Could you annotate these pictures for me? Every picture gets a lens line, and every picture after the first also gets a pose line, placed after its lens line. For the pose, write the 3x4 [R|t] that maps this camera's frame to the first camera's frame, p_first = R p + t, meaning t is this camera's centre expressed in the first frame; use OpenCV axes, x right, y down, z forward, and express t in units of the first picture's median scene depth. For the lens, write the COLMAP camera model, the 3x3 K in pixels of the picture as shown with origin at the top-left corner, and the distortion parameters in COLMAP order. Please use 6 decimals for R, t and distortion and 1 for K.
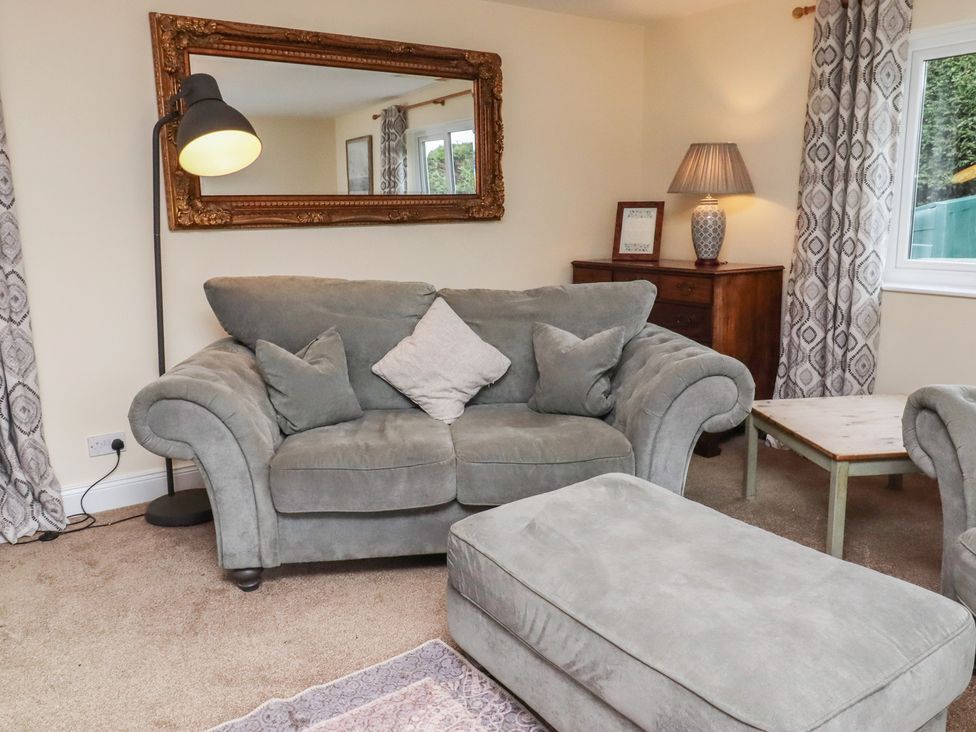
lens RADIAL K [[772.3, 0, 494.5], [0, 772.3, 370.5], [0, 0, 1]] dist [0.011670, -0.018958]
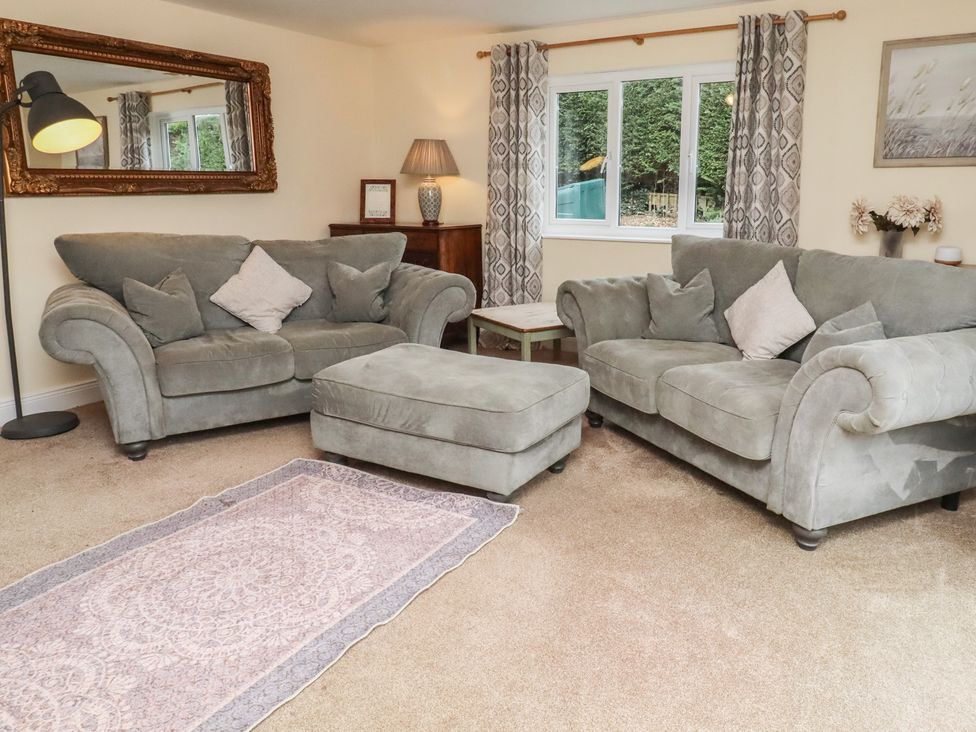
lens RADIAL K [[772.3, 0, 483.3], [0, 772.3, 360.5], [0, 0, 1]] dist [0.011670, -0.018958]
pose [[0.926962, -0.071044, 0.368368, -0.211262], [0.066660, 0.997472, 0.024630, 0.100255], [-0.369187, 0.001725, 0.929354, -0.425484]]
